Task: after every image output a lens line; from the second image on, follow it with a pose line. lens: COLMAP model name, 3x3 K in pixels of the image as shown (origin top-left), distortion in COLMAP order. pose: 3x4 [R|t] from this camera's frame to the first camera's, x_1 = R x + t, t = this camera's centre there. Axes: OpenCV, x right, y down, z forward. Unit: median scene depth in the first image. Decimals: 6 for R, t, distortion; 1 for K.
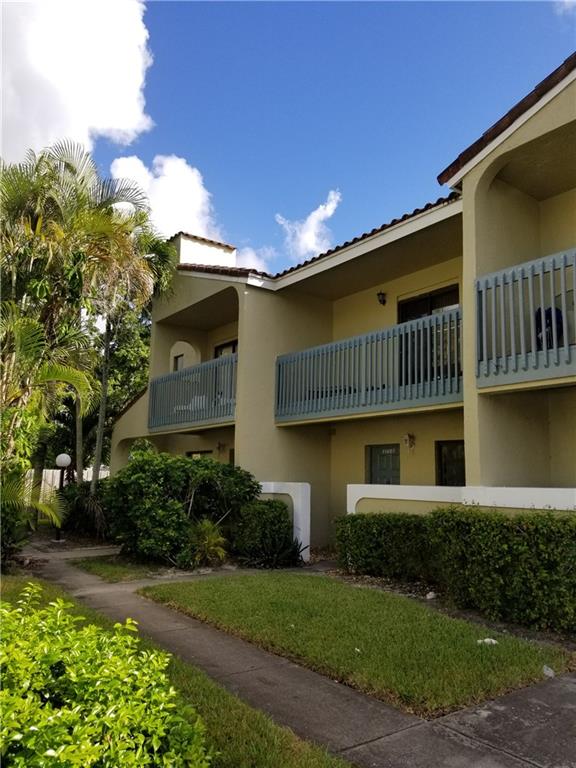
lens RADIAL K [[582.0, 0, 288.0], [0, 582.0, 384.0], [0, 0, 1]] dist [-0.031063, -0.006453]
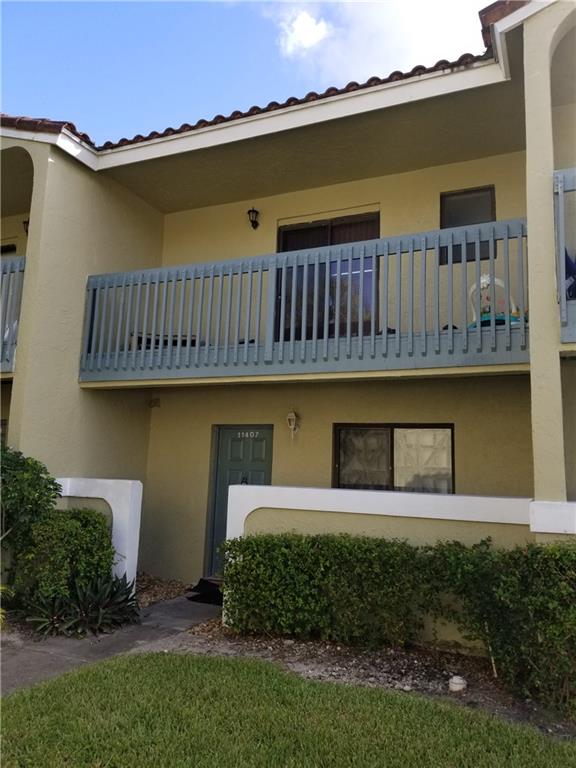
lens RADIAL K [[582.0, 0, 288.0], [0, 582.0, 384.0], [0, 0, 1]] dist [-0.031063, -0.006453]
pose [[0.865592, 0.078184, 0.494609, -0.142518], [-0.095325, 0.995401, 0.009479, 0.044623], [-0.491593, -0.055354, 0.869064, 0.375878]]
